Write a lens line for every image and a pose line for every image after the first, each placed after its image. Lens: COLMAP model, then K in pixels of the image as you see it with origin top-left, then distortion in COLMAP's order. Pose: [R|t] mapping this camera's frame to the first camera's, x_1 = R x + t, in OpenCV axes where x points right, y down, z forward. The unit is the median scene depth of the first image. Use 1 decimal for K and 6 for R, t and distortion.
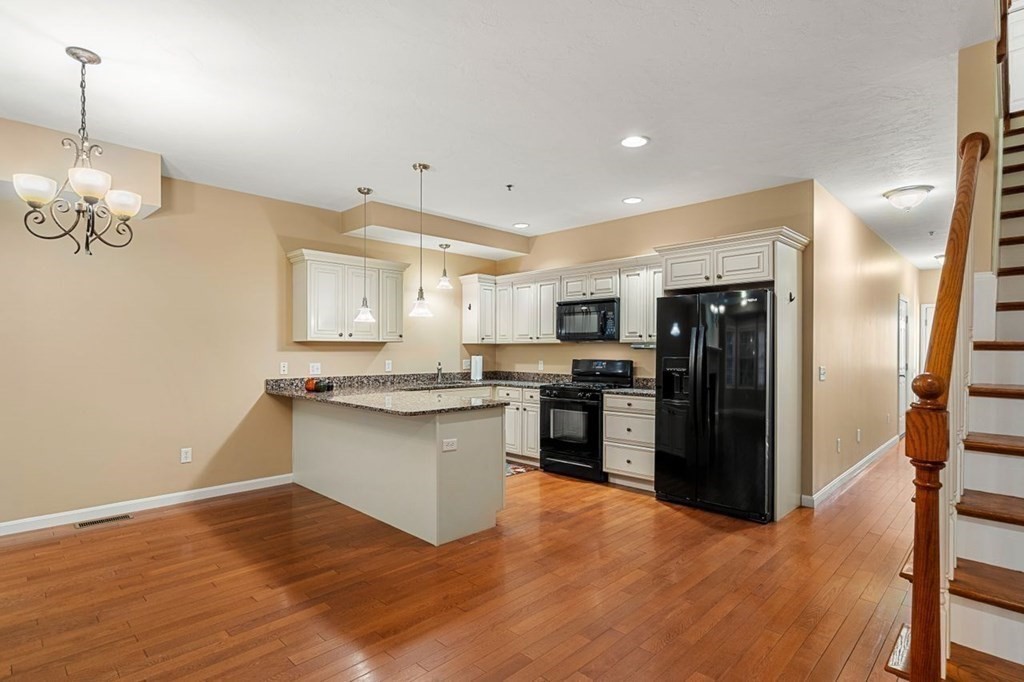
lens RADIAL K [[518.2, 0, 515.0], [0, 518.2, 347.7], [0, 0, 1]] dist [0.000861, 0.000820]
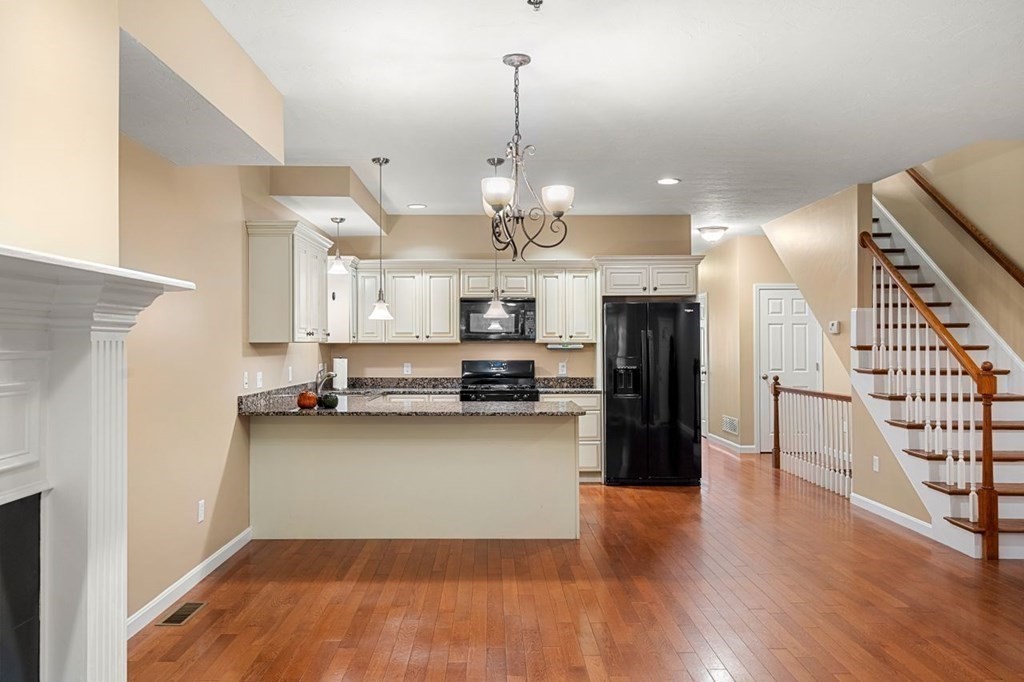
lens RADIAL K [[753.7, 0, 506.5], [0, 753.7, 331.5], [0, 0, 1]] dist [0.009477, 0.000949]
pose [[0.714329, 0.008346, 0.699760, -0.850700], [0.000143, 0.999927, -0.012072, -0.014015], [-0.699810, 0.008724, 0.714276, 0.001015]]
